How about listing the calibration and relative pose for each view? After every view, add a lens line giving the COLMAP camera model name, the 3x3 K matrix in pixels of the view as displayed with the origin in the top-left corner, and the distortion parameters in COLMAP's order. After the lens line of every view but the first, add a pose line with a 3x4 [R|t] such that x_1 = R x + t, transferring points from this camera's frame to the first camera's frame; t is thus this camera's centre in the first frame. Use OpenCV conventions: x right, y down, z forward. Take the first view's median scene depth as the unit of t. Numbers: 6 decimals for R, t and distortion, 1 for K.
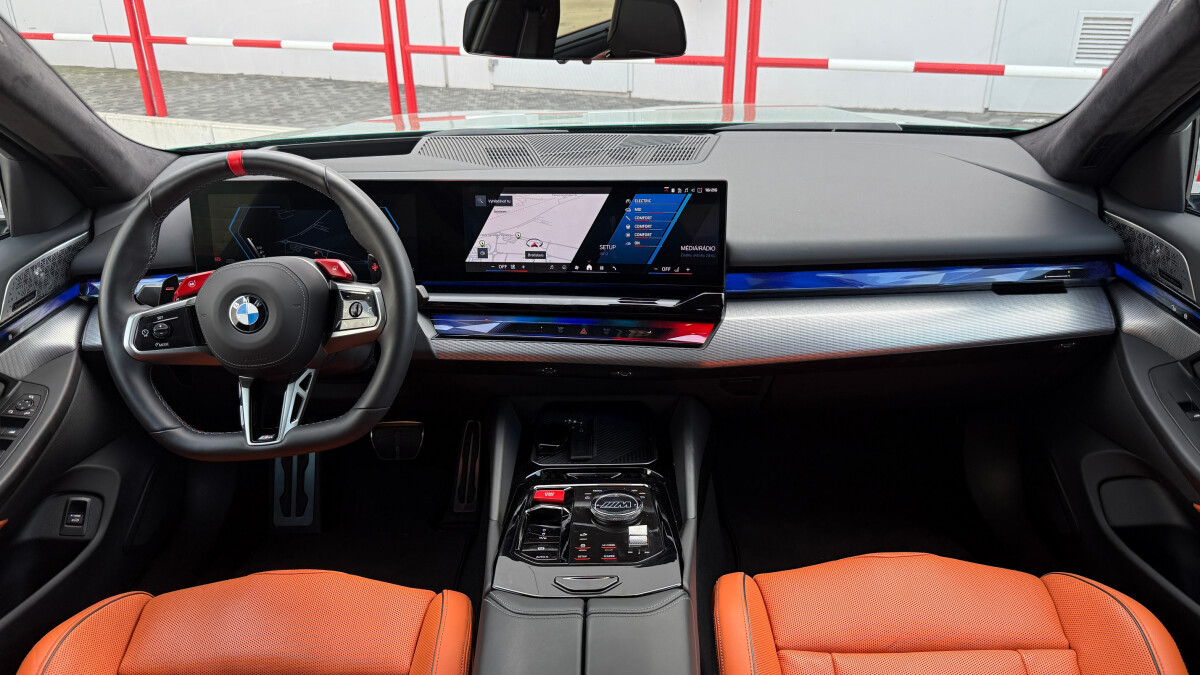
lens RADIAL K [[857.2, 0, 606.4], [0, 857.2, 336.7], [0, 0, 1]] dist [0.048292, -0.068010]
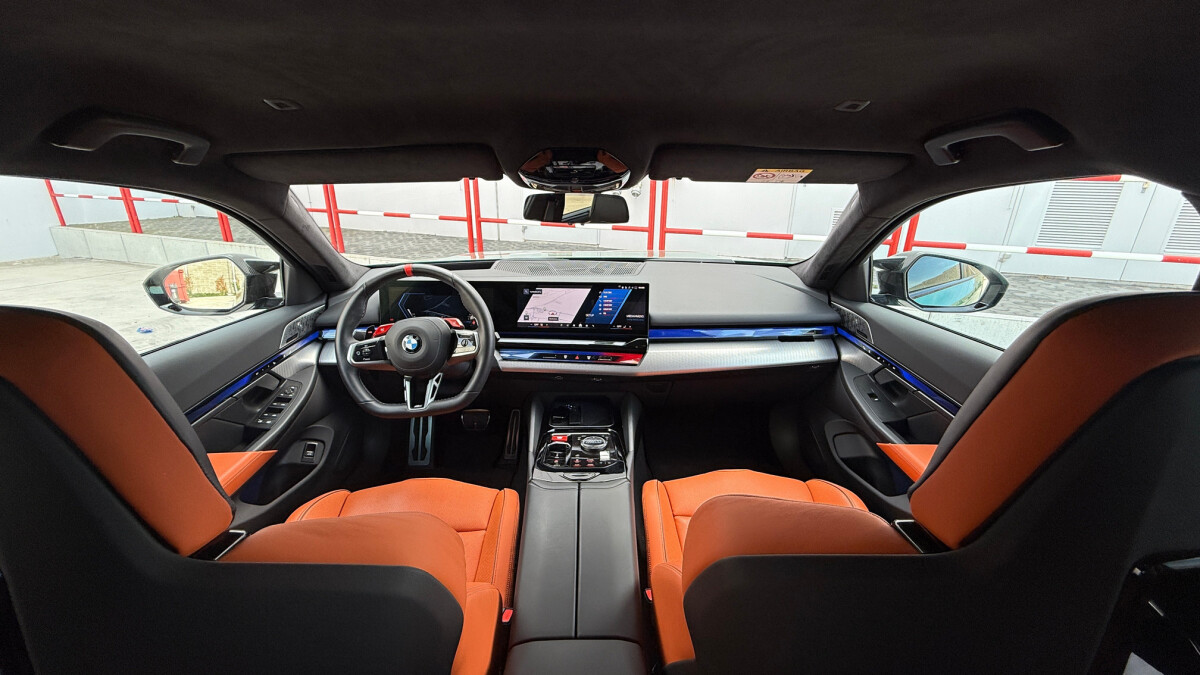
lens RADIAL K [[493.1, 0, 602.5], [0, 493.1, 338.9], [0, 0, 1]] dist [0.000254, 0.000404]
pose [[0.999050, 0.011640, 0.041994, -0.016803], [-0.007888, 0.996051, -0.088429, 0.052161], [-0.042858, 0.088013, 0.995197, -0.141721]]
